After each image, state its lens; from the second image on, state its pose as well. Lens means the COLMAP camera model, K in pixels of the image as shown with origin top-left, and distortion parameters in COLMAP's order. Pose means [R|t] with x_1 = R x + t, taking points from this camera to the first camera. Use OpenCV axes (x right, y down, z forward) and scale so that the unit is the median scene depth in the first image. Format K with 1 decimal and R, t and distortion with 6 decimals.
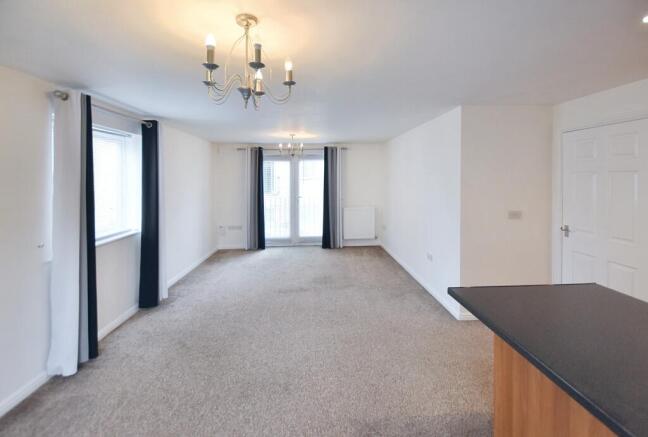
lens RADIAL K [[295.0, 0, 323.6], [0, 295.0, 177.2], [0, 0, 1]] dist [-0.001252, -0.000290]
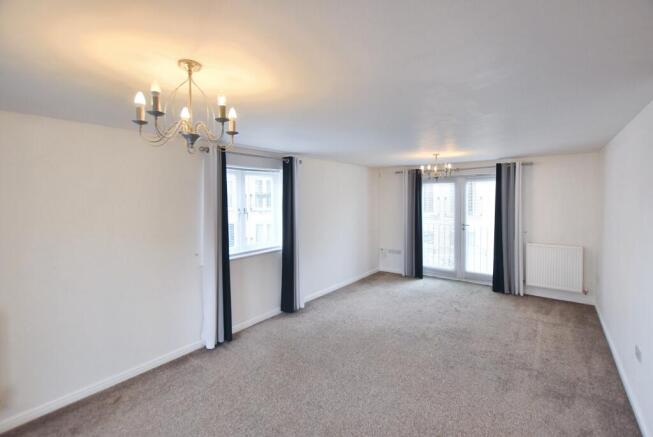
lens RADIAL K [[285.2, 0, 327.6], [0, 285.2, 199.7], [0, 0, 1]] dist [0.001341, 0.000288]
pose [[0.757124, 0.004841, -0.653253, 0.167570], [0.005068, 0.999899, 0.013285, -0.019572], [0.653252, -0.013369, 0.757023, 0.130278]]
